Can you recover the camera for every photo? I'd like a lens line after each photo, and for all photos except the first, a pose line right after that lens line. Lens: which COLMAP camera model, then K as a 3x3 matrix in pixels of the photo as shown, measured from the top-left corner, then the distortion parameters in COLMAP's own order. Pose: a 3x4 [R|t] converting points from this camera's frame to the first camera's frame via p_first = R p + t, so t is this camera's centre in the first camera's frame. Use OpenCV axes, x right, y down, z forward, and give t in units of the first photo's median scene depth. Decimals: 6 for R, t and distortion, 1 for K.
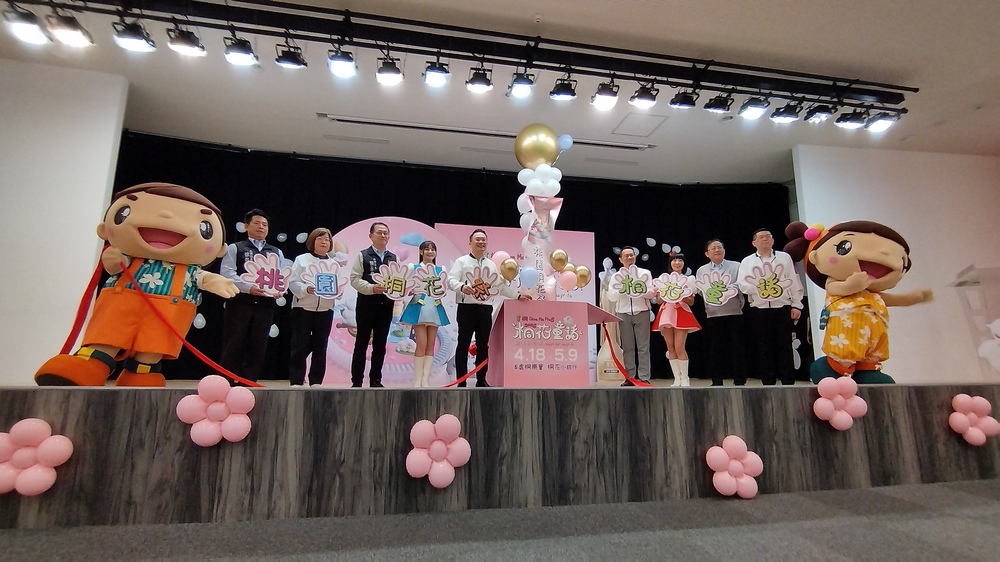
lens RADIAL K [[440.2, 0, 500.8], [0, 440.2, 275.9], [0, 0, 1]] dist [-0.012598, 0.003525]
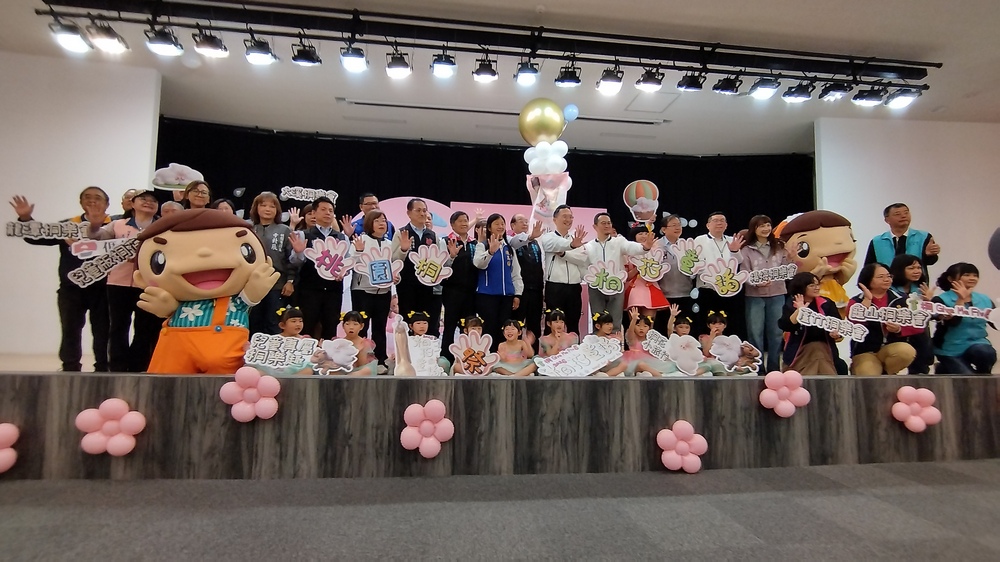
lens RADIAL K [[440.2, 0, 501.9], [0, 440.2, 279.9], [0, 0, 1]] dist [-0.012598, 0.003525]
pose [[0.998031, 0.003757, -0.062610, 0.127701], [0.002059, 0.995704, 0.092571, -0.115881], [0.062689, -0.092517, 0.993736, -0.150891]]
